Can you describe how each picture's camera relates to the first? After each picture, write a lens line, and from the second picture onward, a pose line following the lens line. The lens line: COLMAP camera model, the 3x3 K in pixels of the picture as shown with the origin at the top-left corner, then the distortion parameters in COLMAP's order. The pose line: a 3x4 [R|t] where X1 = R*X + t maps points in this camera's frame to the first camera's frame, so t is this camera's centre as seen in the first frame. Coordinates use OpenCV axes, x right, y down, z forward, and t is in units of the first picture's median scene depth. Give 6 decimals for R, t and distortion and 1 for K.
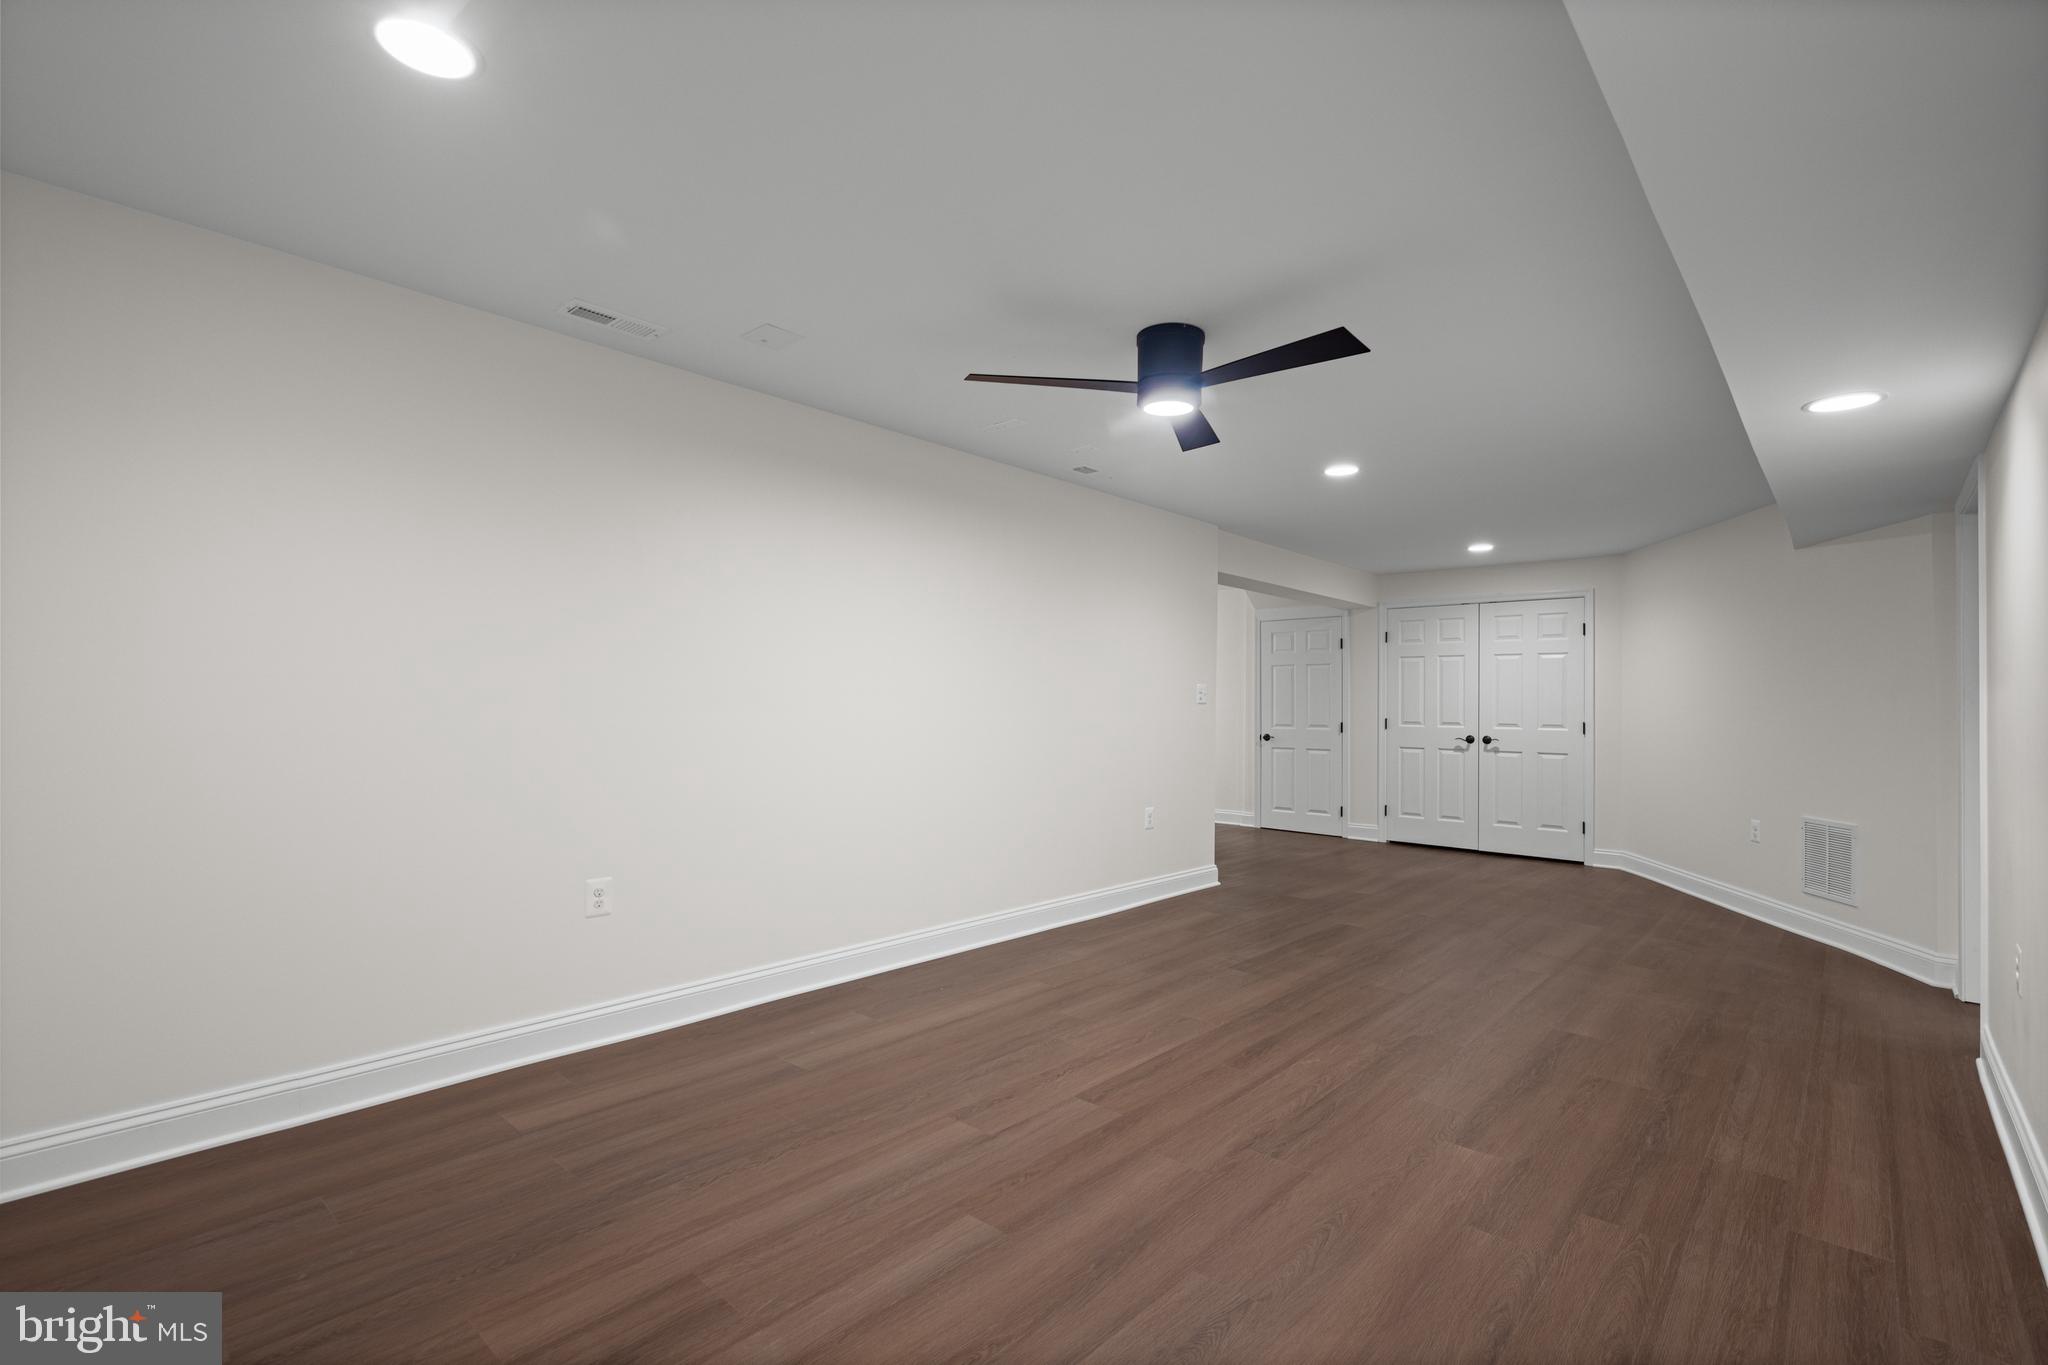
lens RADIAL K [[952.4, 0, 1020.7], [0, 952.4, 690.0], [0, 0, 1]] dist [0.001557, 0.000021]
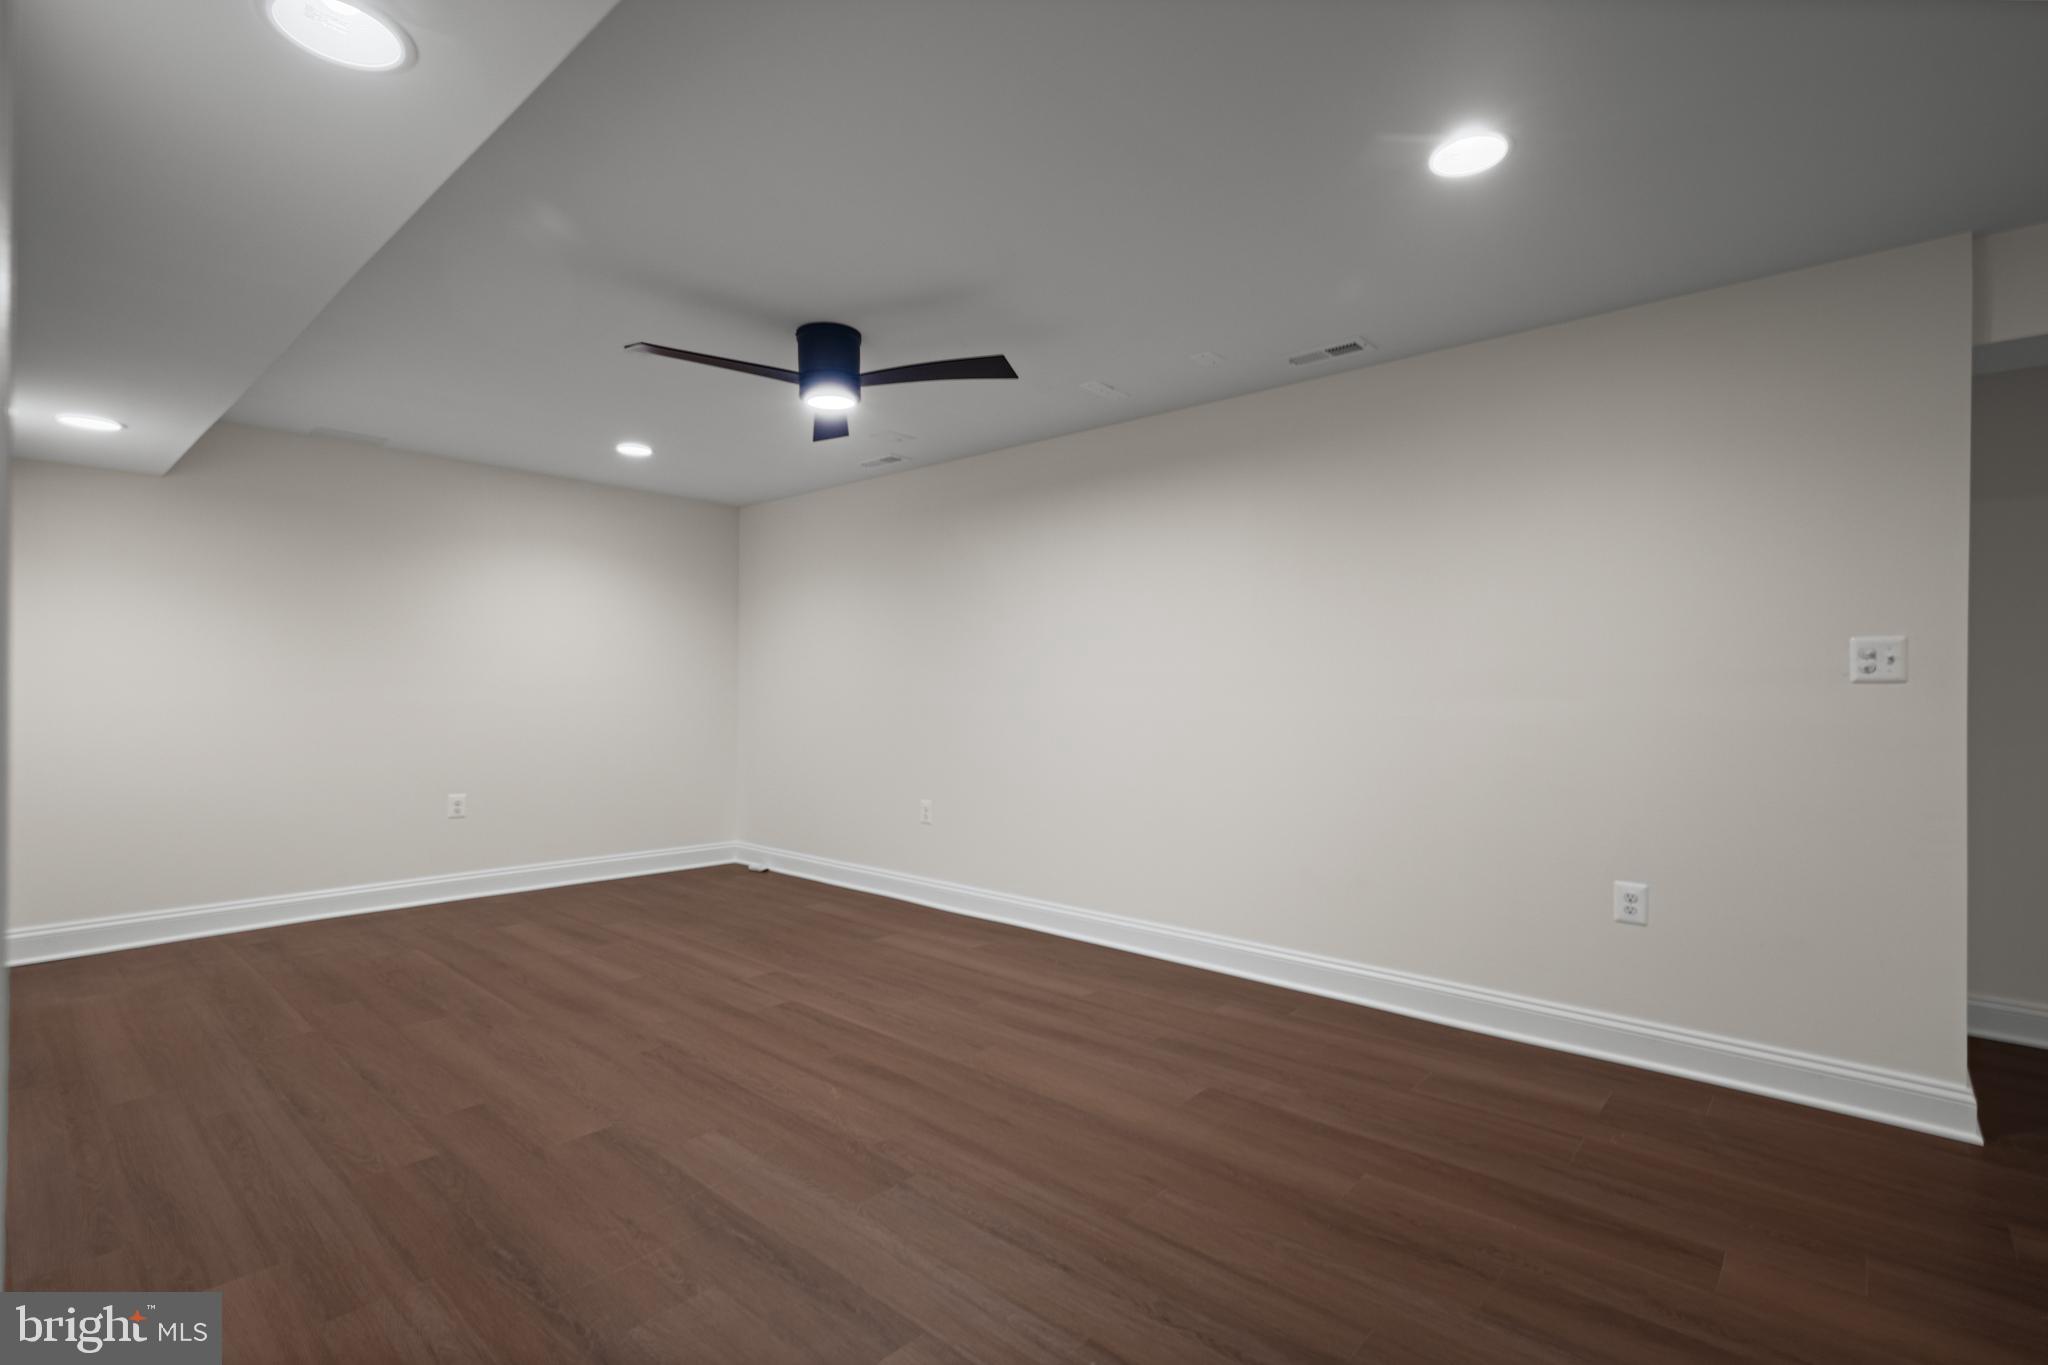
lens RADIAL K [[952.4, 0, 1020.7], [0, 952.4, 690.0], [0, 0, 1]] dist [0.001557, 0.000021]
pose [[-0.007631, -0.018325, -0.999803, 1.247830], [0.011079, 0.999769, -0.018408, 0.043640], [0.999910, -0.011217, -0.007426, 1.251793]]
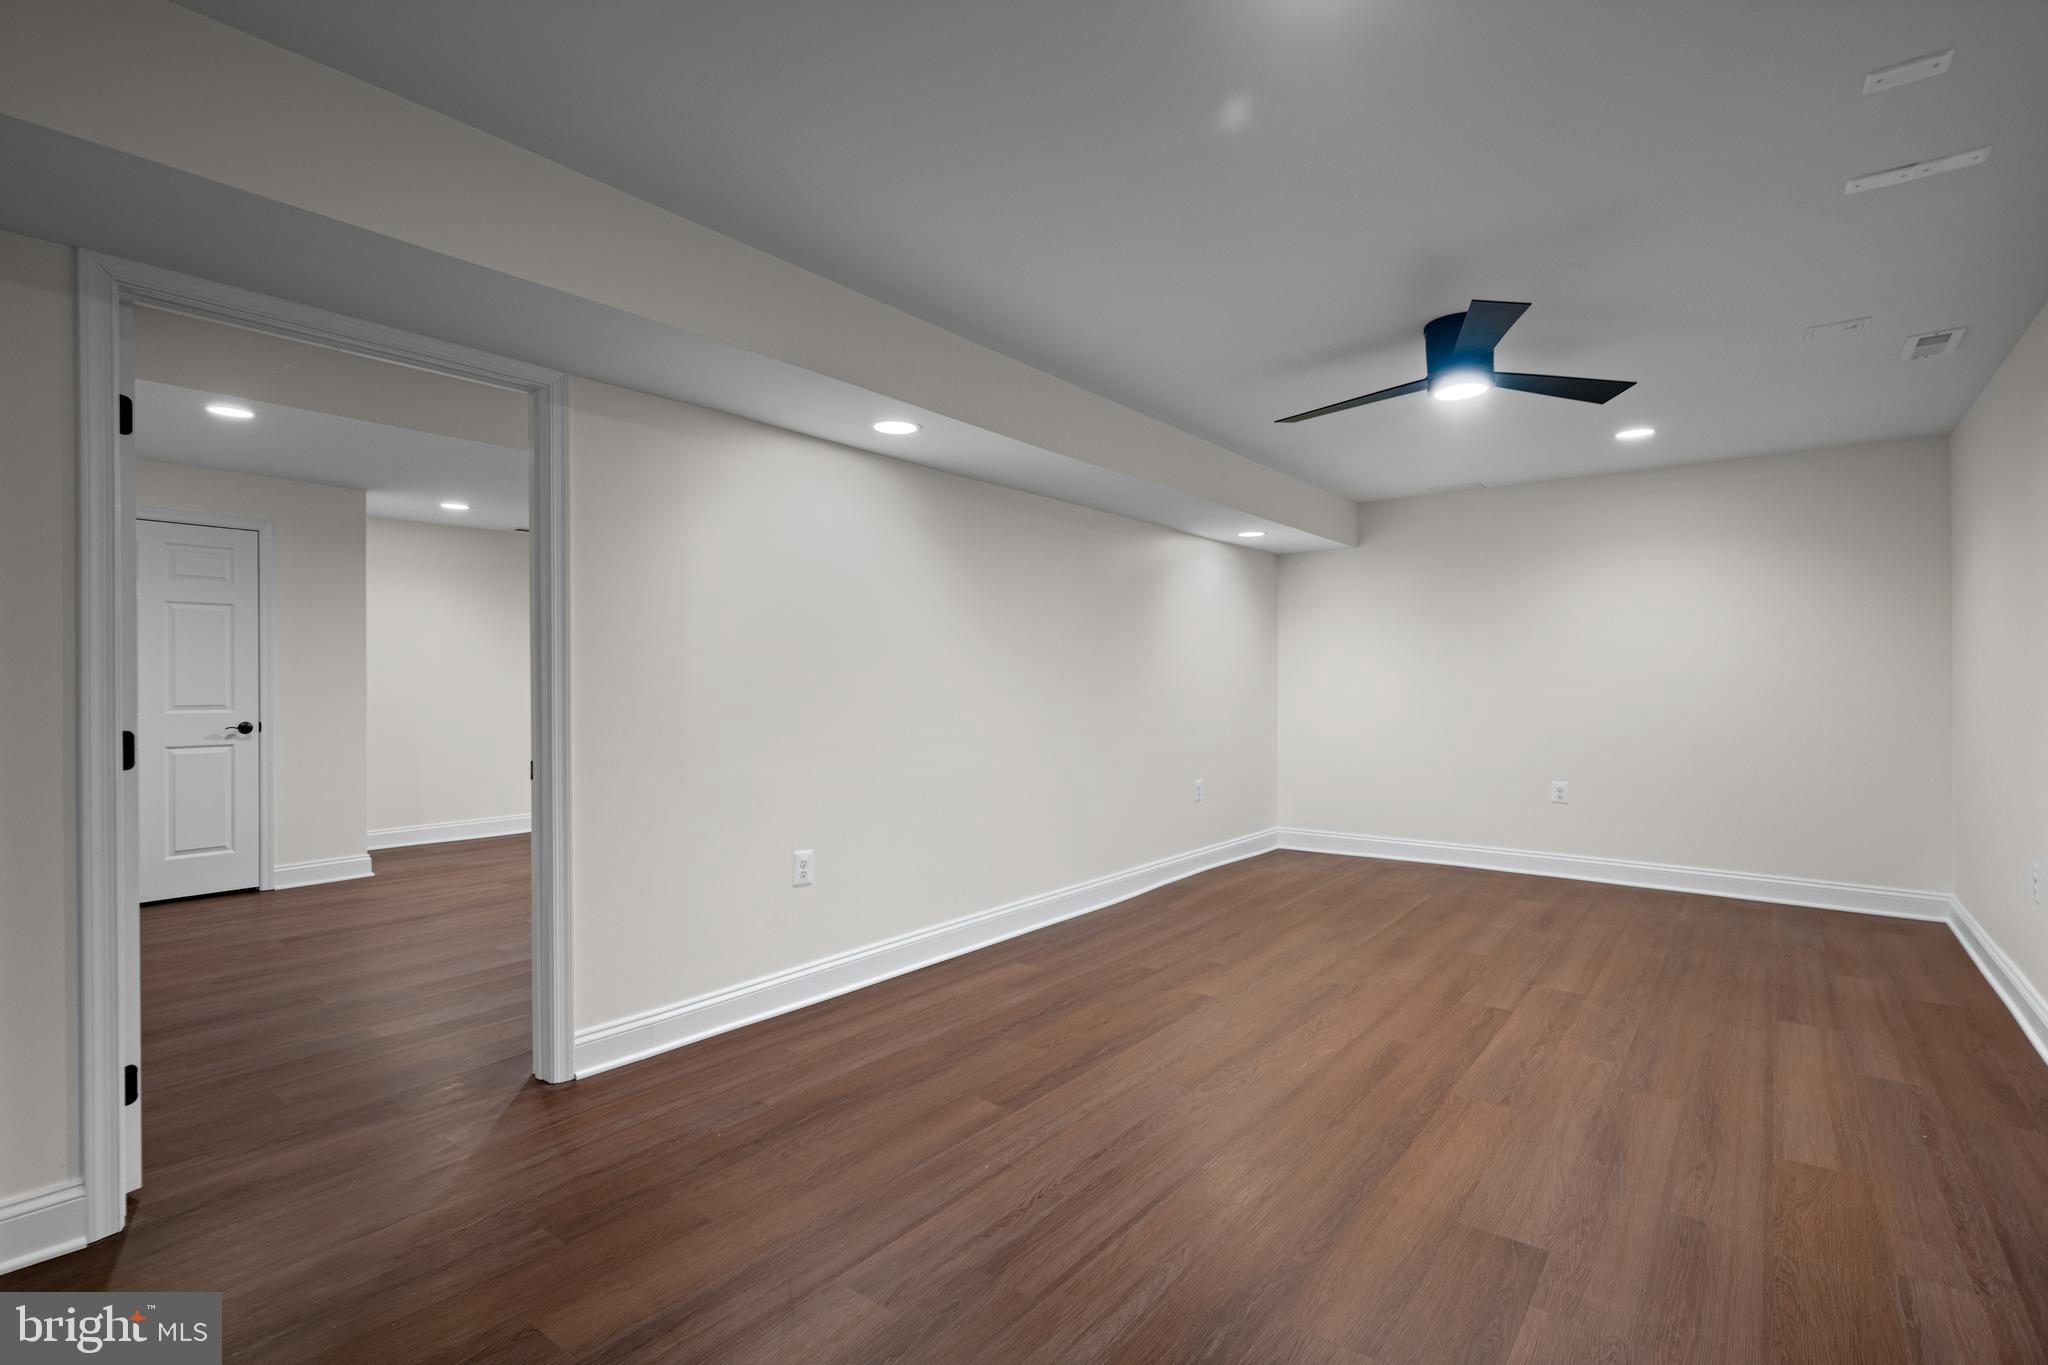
lens RADIAL K [[952.4, 0, 1020.7], [0, 952.4, 690.0], [0, 0, 1]] dist [0.001557, 0.000021]
pose [[-0.998198, -0.014818, -0.058156, 0.712164], [-0.013999, 0.999797, -0.014478, 0.048739], [0.058359, -0.013637, -0.998203, 2.059851]]
